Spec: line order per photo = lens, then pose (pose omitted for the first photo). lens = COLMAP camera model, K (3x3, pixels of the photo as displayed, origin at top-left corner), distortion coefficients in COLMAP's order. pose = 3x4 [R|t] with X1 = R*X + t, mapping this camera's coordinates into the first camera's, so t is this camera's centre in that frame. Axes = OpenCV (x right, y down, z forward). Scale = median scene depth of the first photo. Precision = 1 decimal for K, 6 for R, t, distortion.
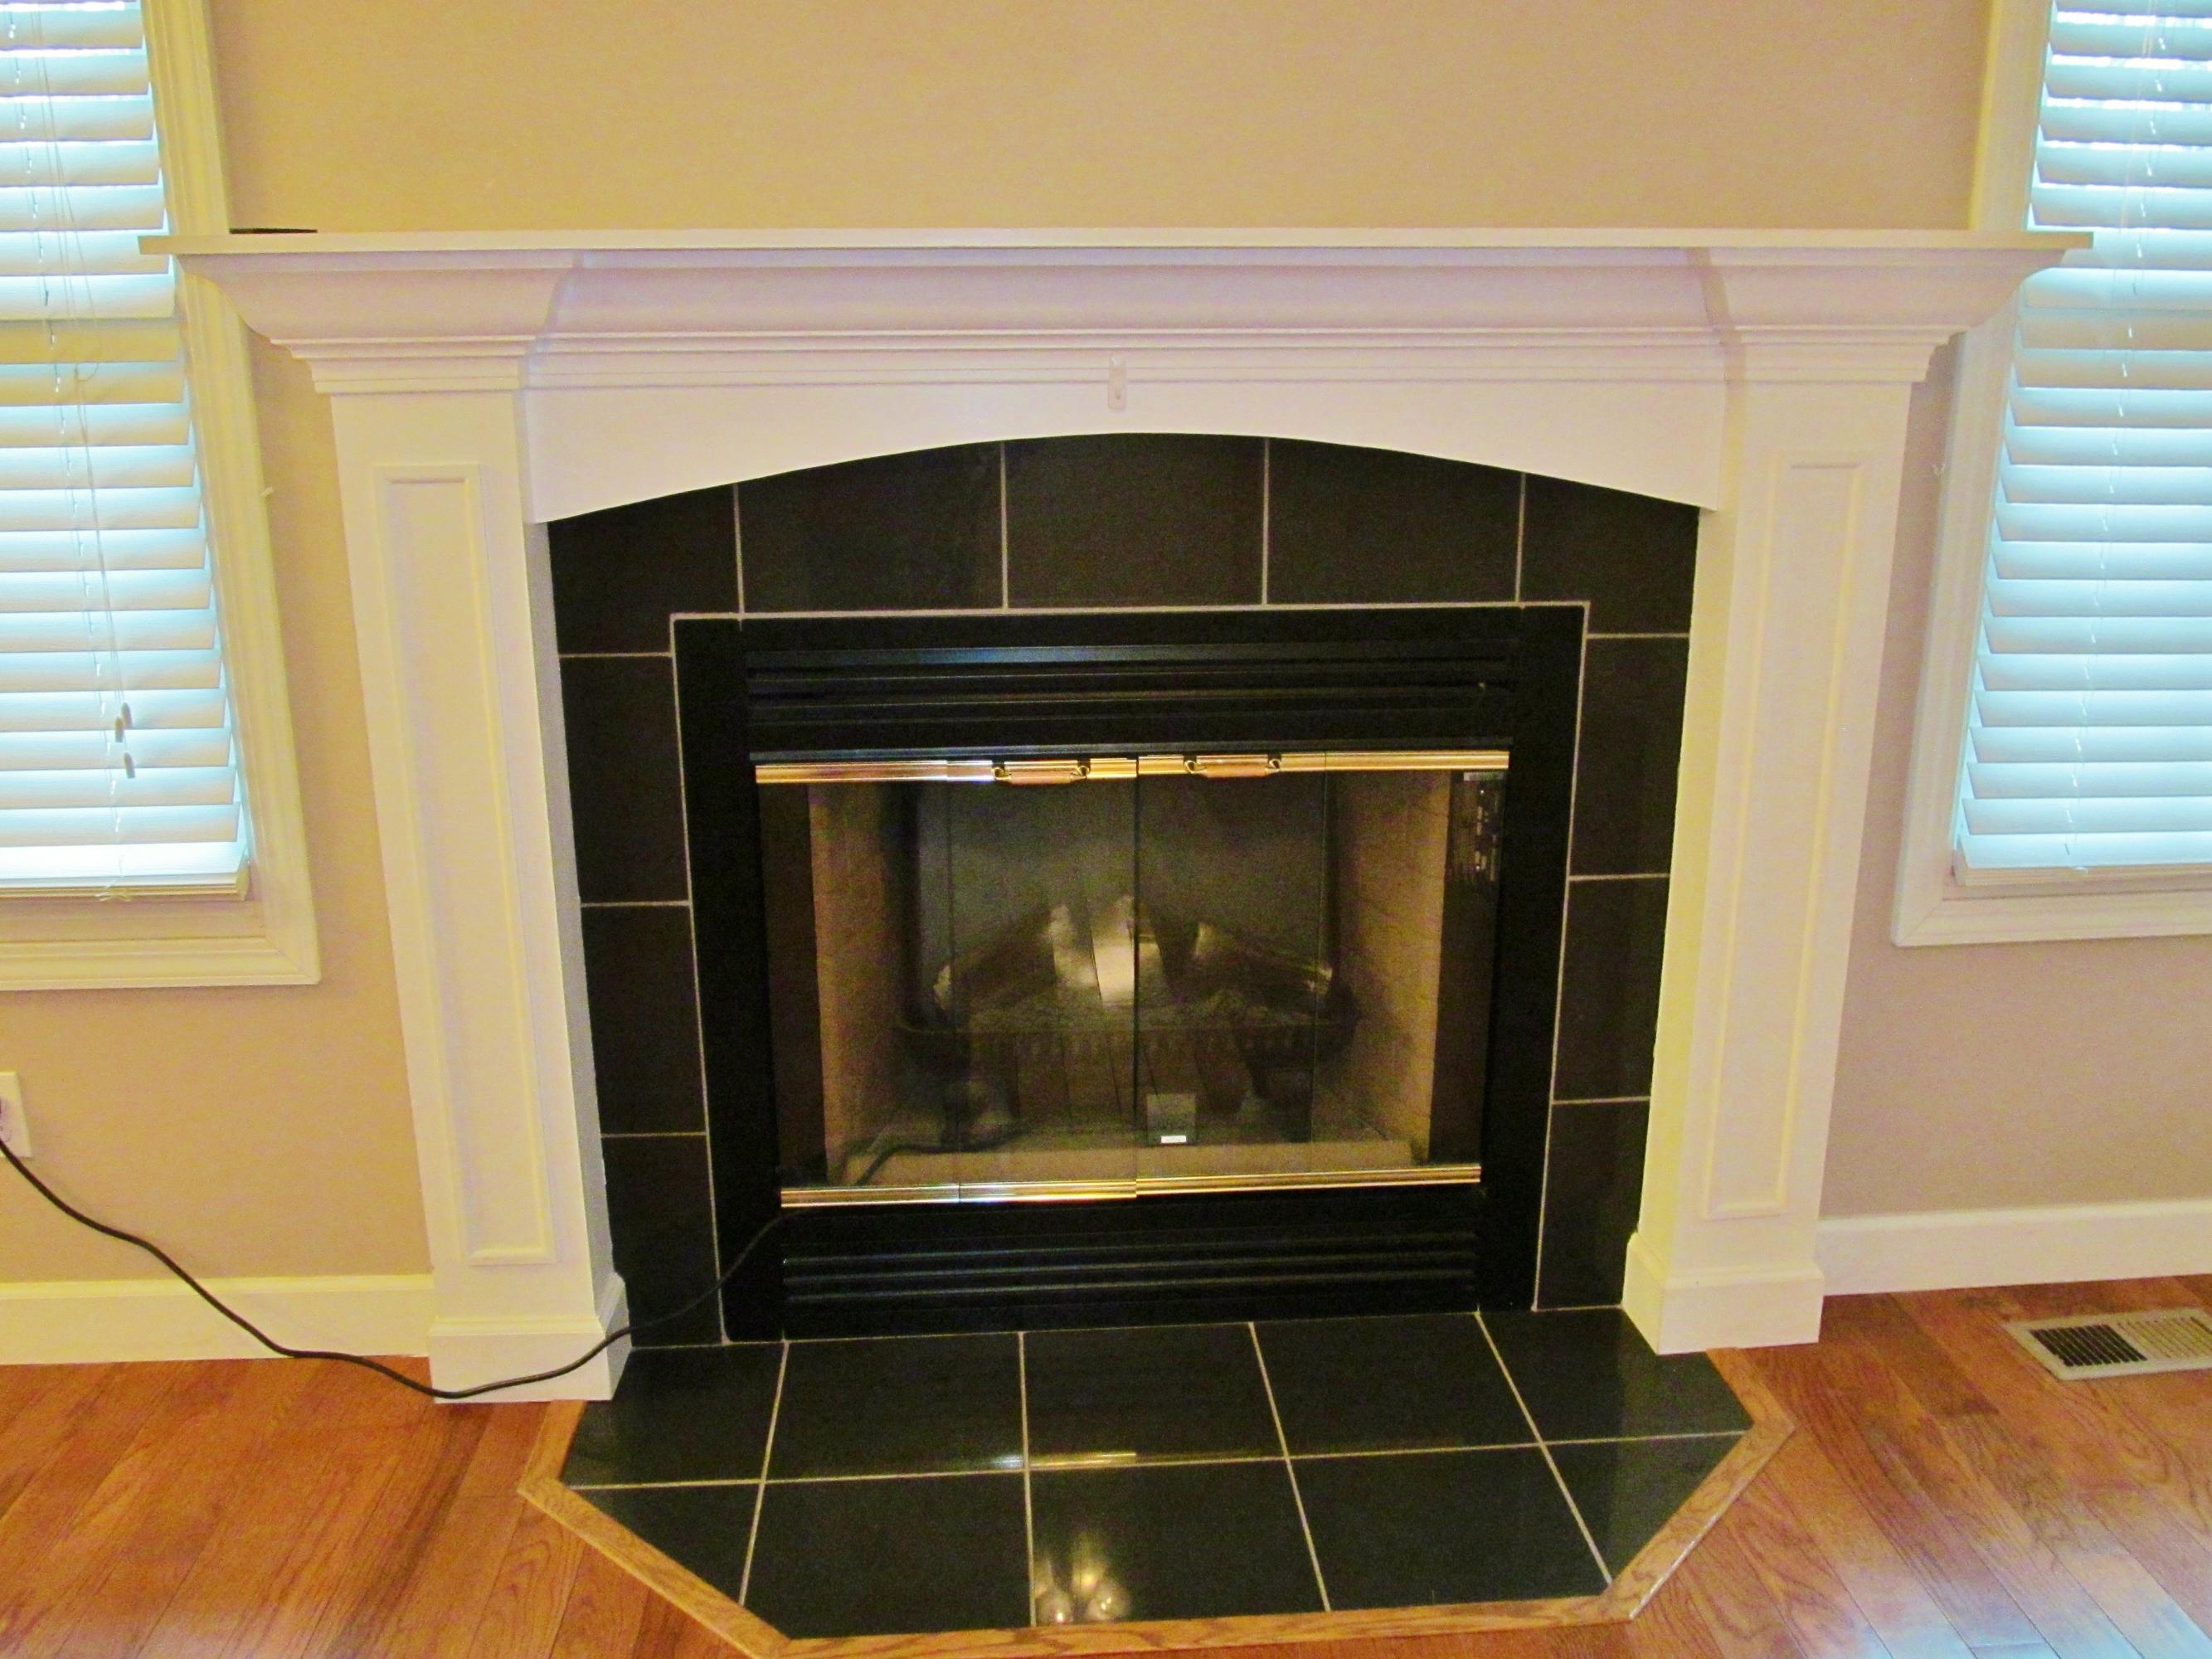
lens RADIAL K [[1842.8, 0, 1106.0], [0, 1842.8, 829.5], [0, 0, 1]] dist [-0.060855, 0.043726]
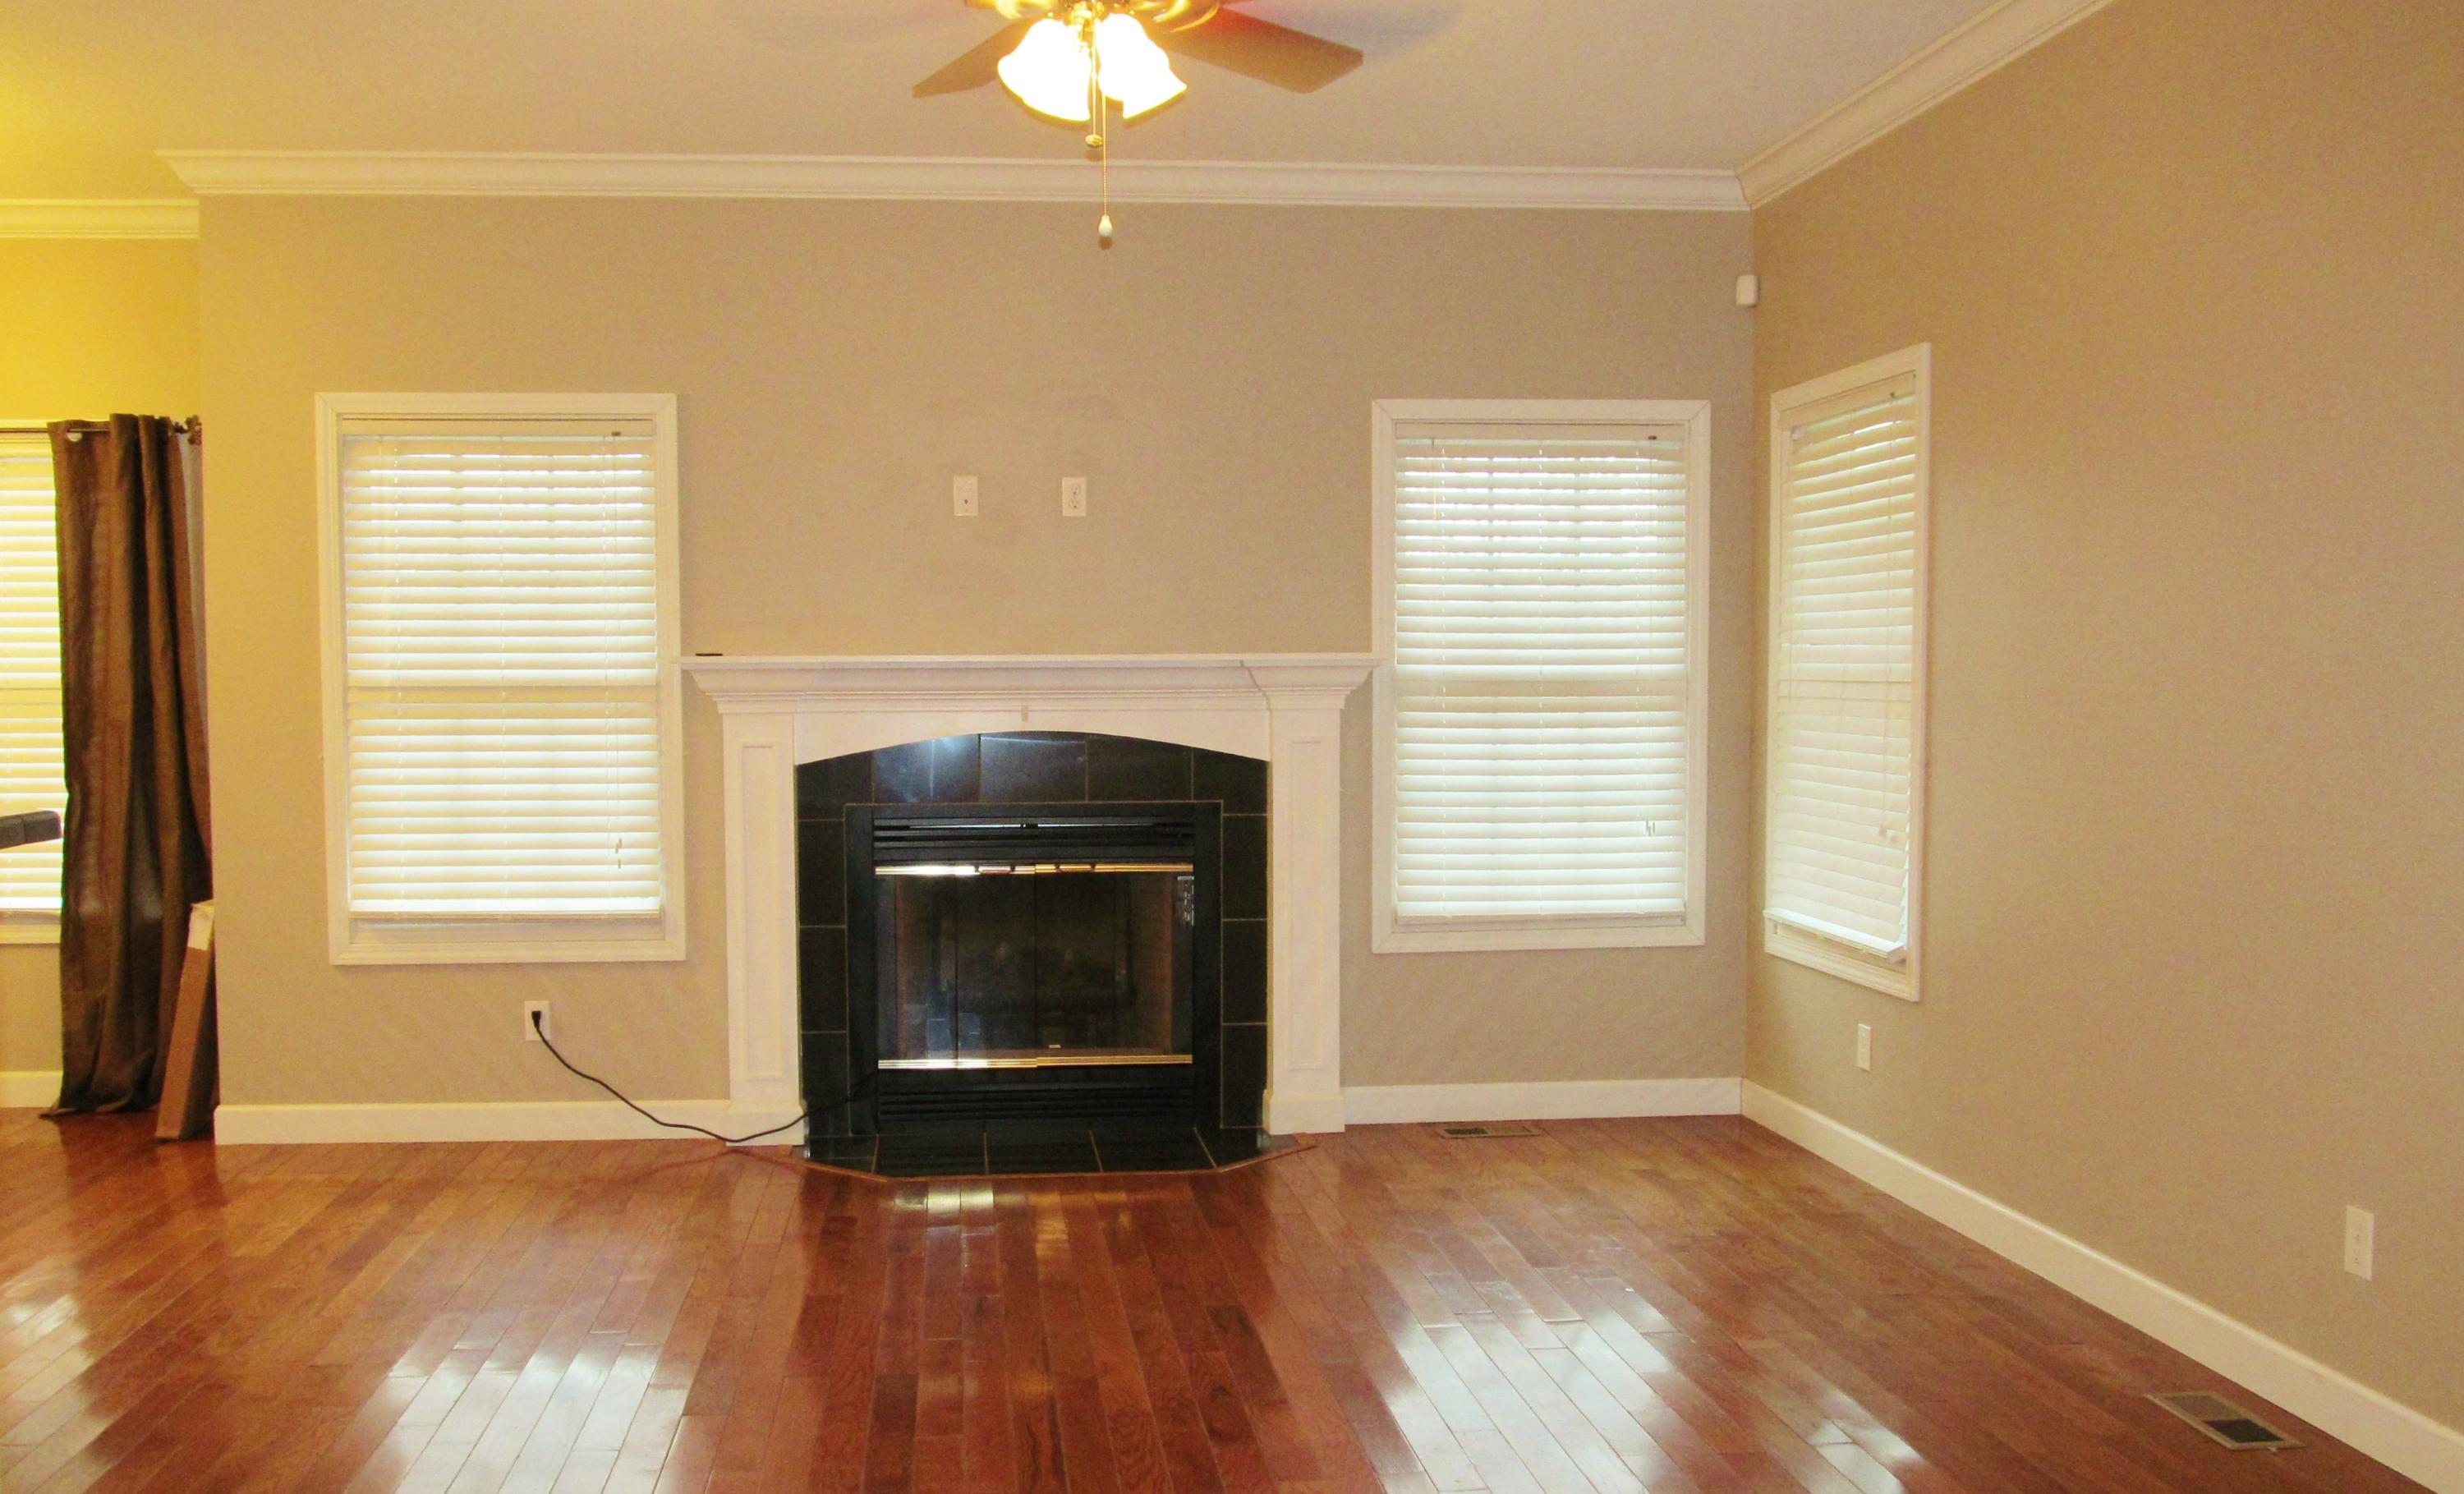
lens RADIAL K [[2215.3, 0, 1097.2], [0, 2215.3, 755.0], [0, 0, 1]] dist [-0.003560, 0.157842]
pose [[0.999980, -0.002123, -0.005900, 0.114580], [0.000598, 0.968931, -0.247331, 0.535100], [0.006241, 0.247323, 0.968913, -1.824979]]
